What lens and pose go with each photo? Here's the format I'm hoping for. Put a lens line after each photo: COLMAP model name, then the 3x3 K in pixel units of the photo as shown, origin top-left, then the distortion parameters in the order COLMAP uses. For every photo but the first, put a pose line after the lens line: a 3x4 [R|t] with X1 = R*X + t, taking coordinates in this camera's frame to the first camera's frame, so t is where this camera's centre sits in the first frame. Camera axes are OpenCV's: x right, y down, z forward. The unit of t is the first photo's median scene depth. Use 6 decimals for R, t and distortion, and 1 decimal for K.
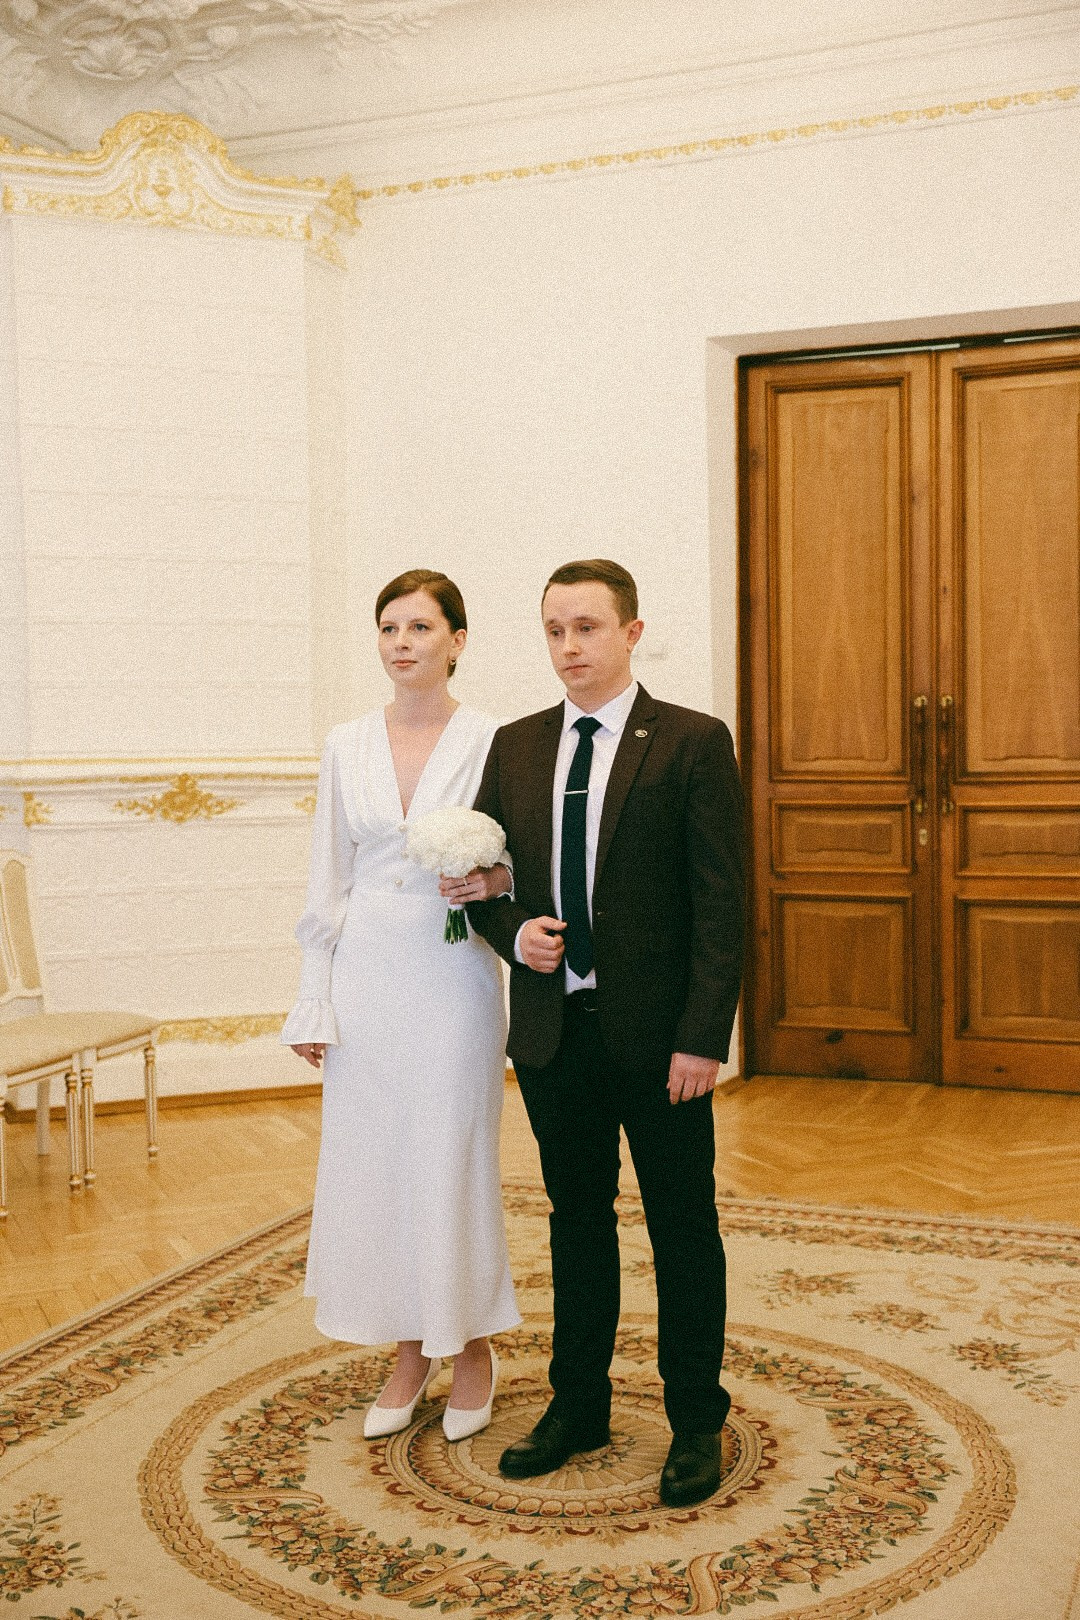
lens RADIAL K [[1959.4, 0, 534.1], [0, 1959.4, 805.0], [0, 0, 1]] dist [0.042396, 0.000000]
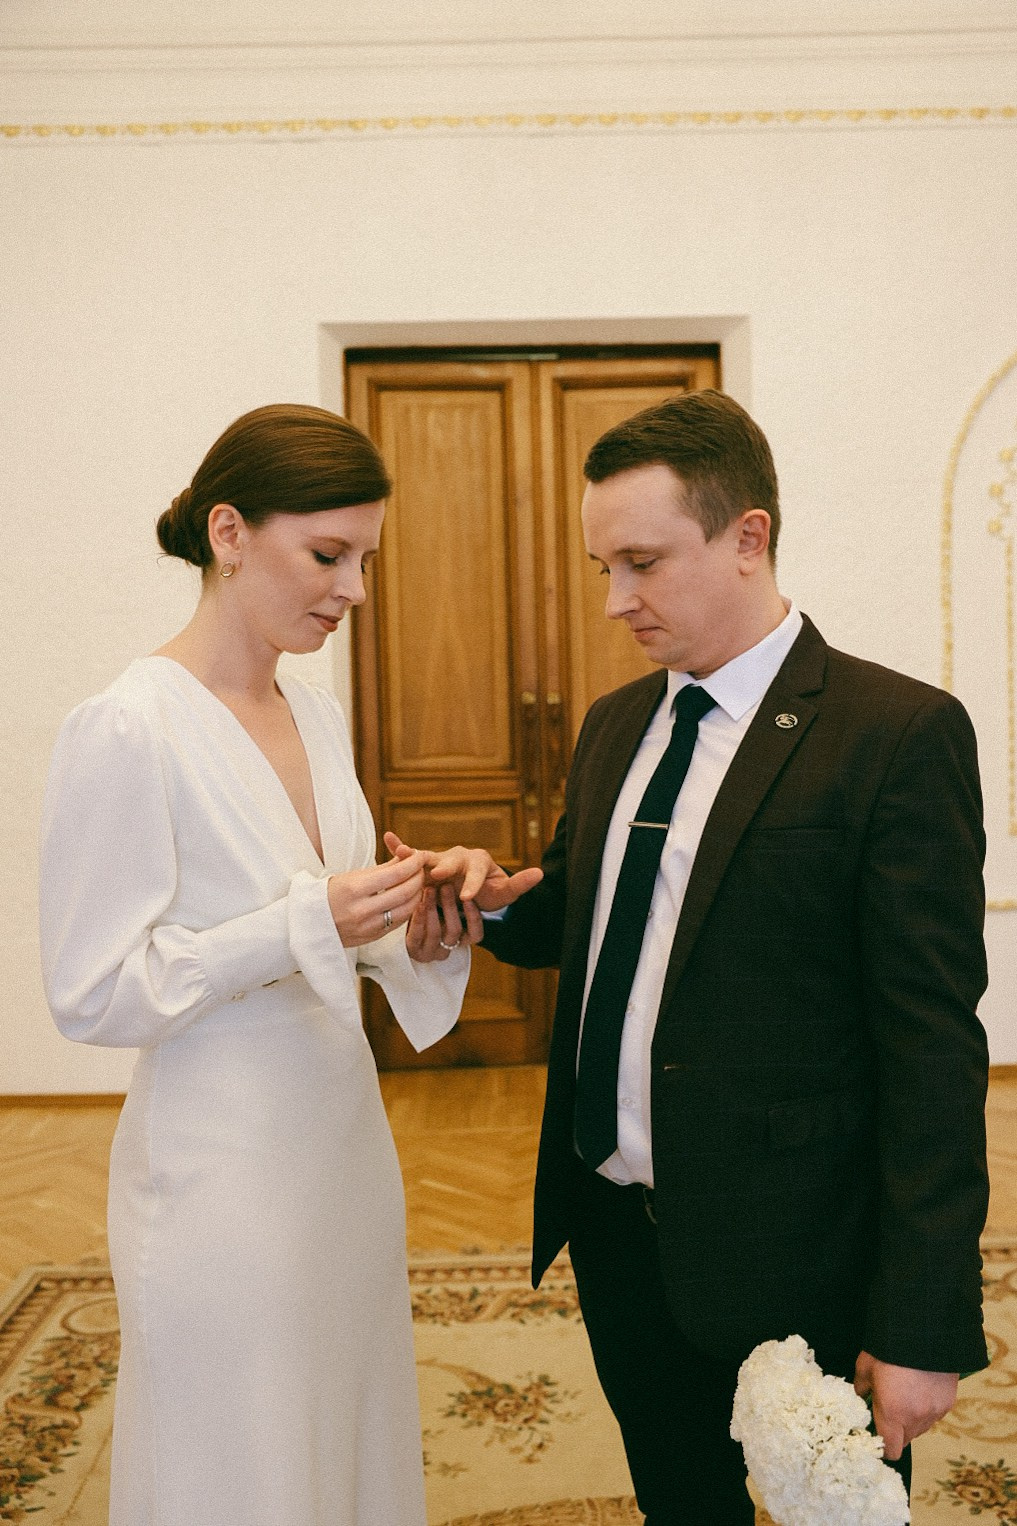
lens RADIAL K [[1432.7, 0, 595.6], [0, 1432.7, 810.3], [0, 0, 1]] dist [-0.054663, 0.057900]
pose [[0.908266, -0.035829, 0.416857, -0.118936], [0.029680, 0.999334, 0.021226, -0.012071], [-0.417340, -0.006906, 0.908724, 0.409574]]
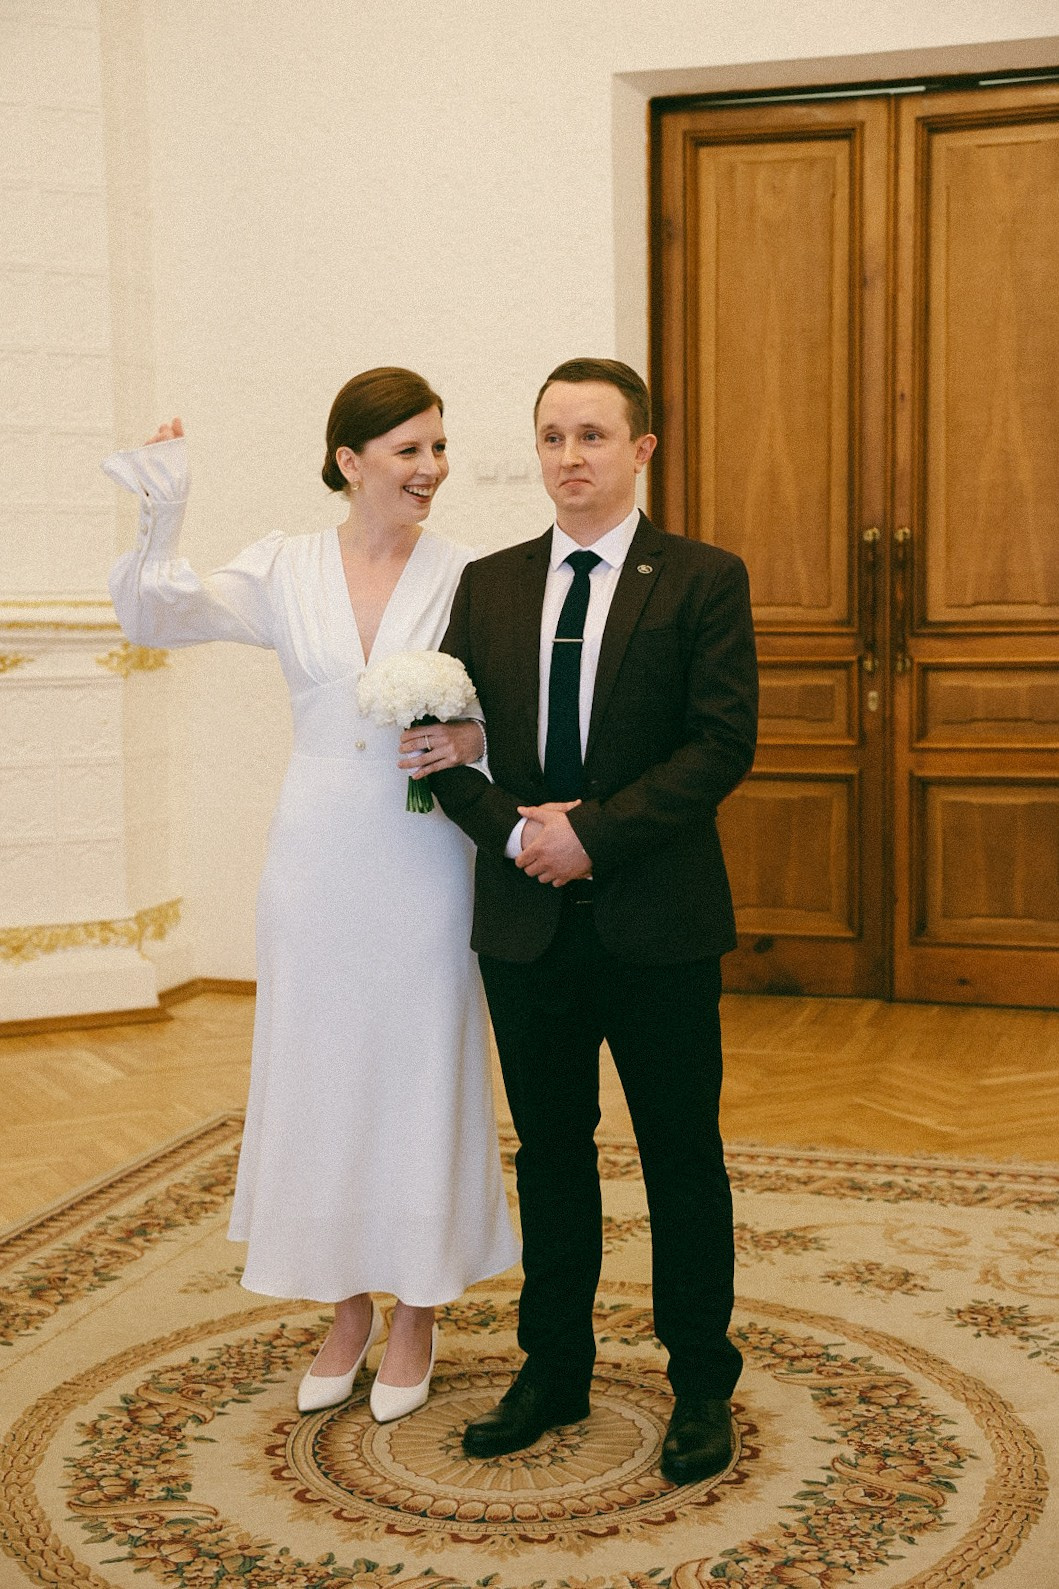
lens RADIAL K [[2449.3, 0, 520.6], [0, 2449.3, 786.6], [0, 0, 1]] dist [0.120415, 0.000000]
pose [[0.996170, -0.004937, 0.087304, -0.051813], [0.000623, 0.998780, 0.049371, 0.001817], [-0.087441, -0.049128, 0.994958, -0.011700]]
